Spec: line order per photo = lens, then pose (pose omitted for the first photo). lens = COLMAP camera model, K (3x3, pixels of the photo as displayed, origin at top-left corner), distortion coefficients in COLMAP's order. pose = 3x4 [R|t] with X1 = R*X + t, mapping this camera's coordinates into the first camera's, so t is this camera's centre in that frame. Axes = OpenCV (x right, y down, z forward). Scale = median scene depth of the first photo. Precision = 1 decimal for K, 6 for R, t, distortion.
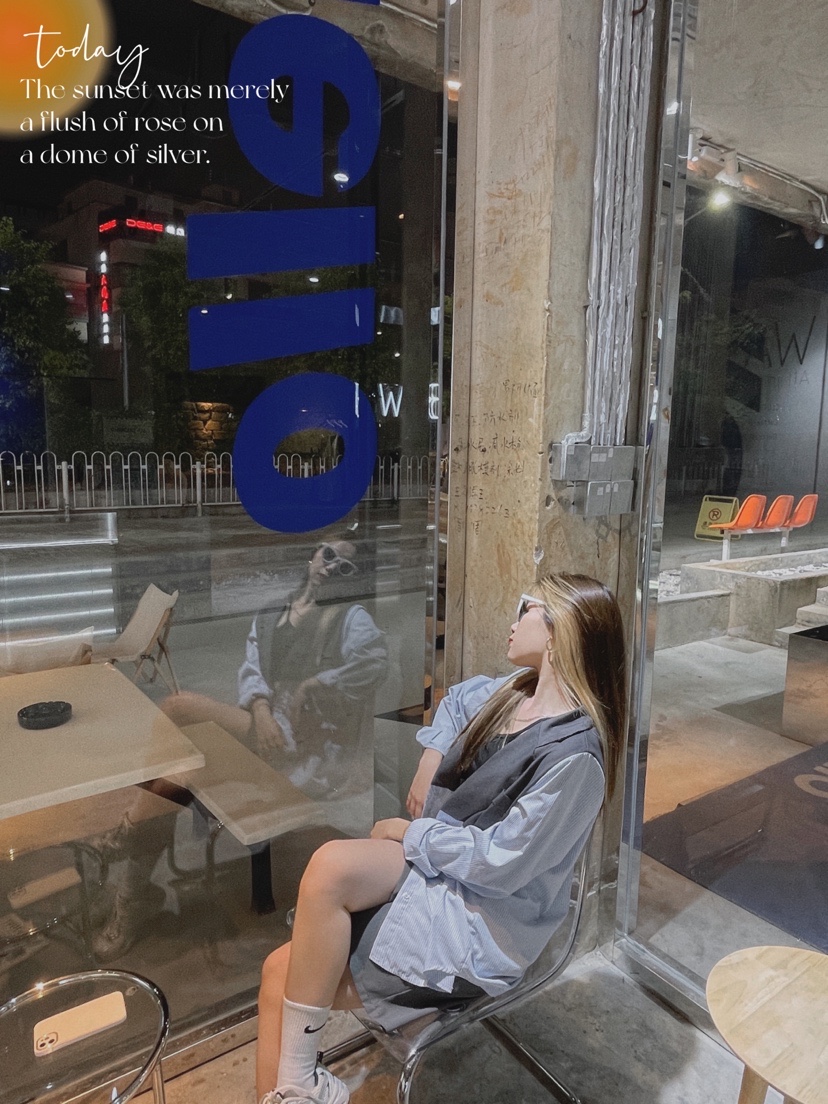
lens RADIAL K [[713.3, 0, 413.1], [0, 713.3, 553.5], [0, 0, 1]] dist [-0.011745, 0.000693]
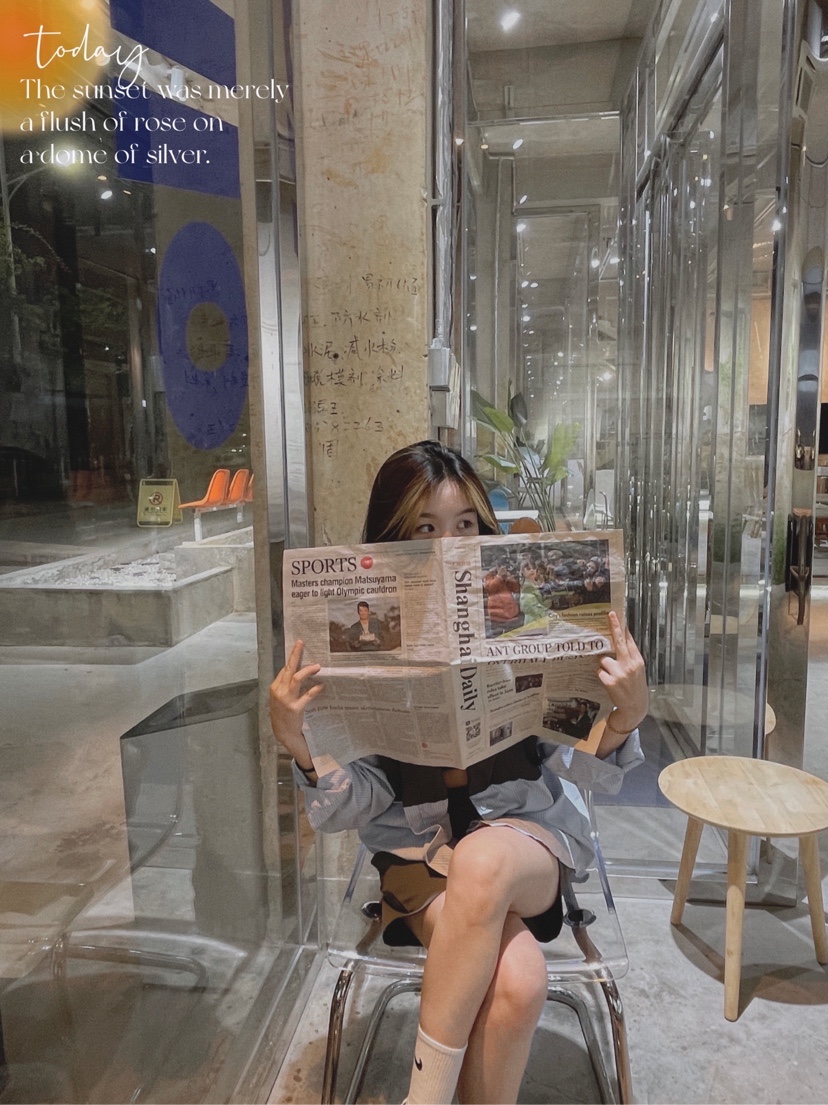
lens RADIAL K [[784.0, 0, 413.6], [0, 784.0, 548.8], [0, 0, 1]] dist [-0.008889, -0.005846]
pose [[0.669733, -0.120911, 0.732692, -0.503181], [0.132412, 0.990288, 0.042387, 0.051454], [-0.730702, 0.068629, 0.679239, 0.280644]]
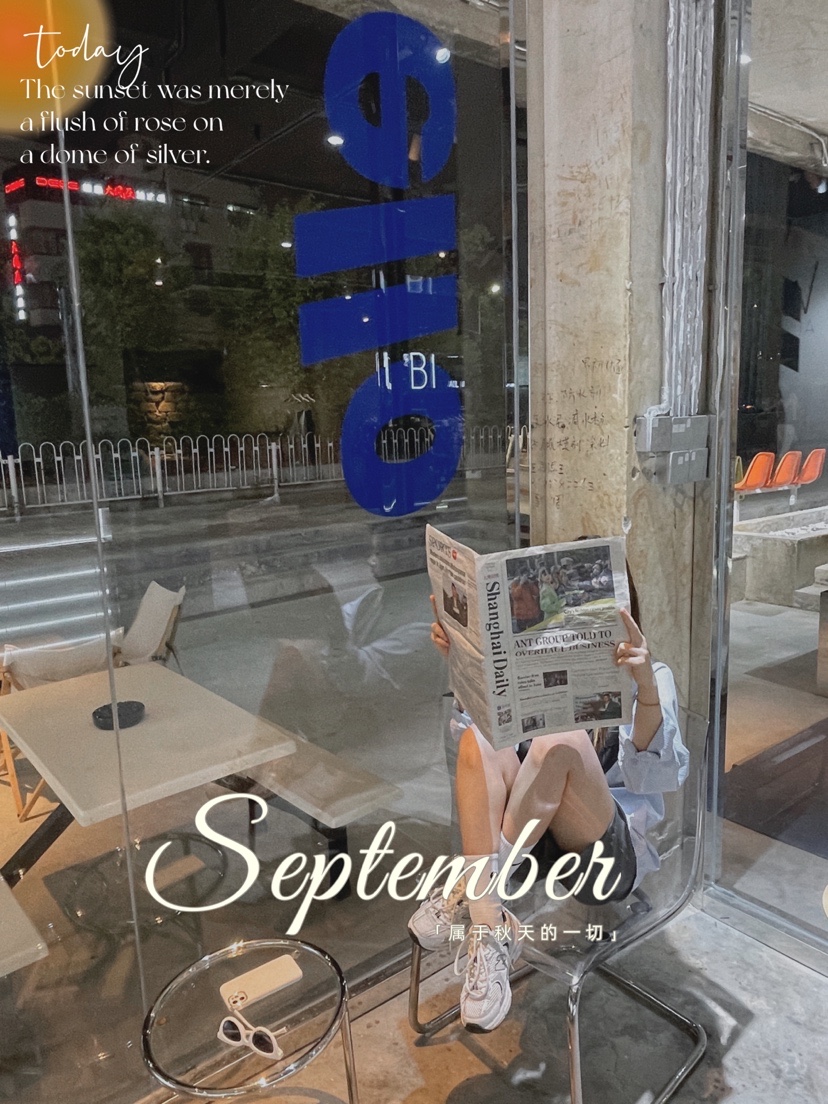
lens RADIAL K [[783.3, 0, 411.1], [0, 783.3, 554.3], [0, 0, 1]] dist [-0.008889, -0.005846]
pose [[0.997292, -0.058389, 0.044718, -0.164435], [0.057230, 0.998002, 0.026764, -0.002677], [-0.046192, -0.024132, 0.998641, -0.113501]]
